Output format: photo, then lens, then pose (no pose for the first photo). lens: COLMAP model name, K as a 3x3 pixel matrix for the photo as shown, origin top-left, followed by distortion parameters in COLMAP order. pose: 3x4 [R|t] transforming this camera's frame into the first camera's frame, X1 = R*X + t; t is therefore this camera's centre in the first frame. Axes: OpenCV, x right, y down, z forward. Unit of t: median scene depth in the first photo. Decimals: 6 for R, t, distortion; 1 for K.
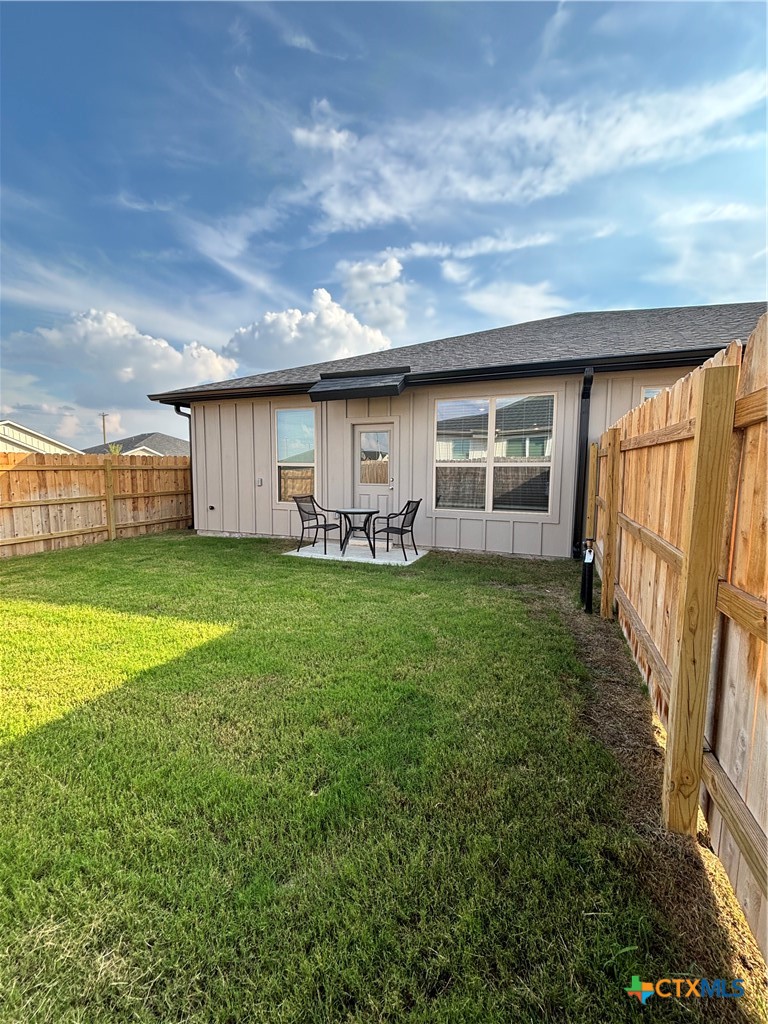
lens RADIAL K [[413.8, 0, 378.5], [0, 413.8, 514.2], [0, 0, 1]] dist [0.002508, 0.000227]
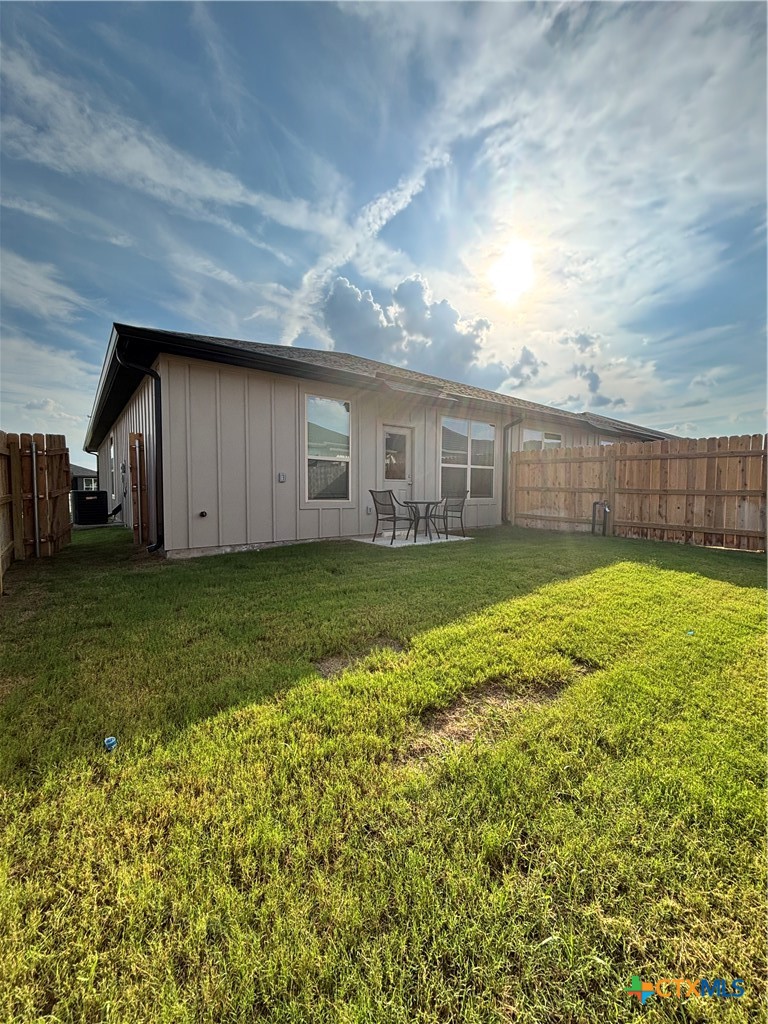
lens RADIAL K [[413.8, 0, 380.5], [0, 413.8, 508.6], [0, 0, 1]] dist [0.002508, 0.000227]
pose [[0.517998, -0.045897, 0.854150, -0.840384], [0.082223, 0.996607, 0.003688, -0.002681], [-0.851421, 0.068321, 0.520014, 0.392582]]
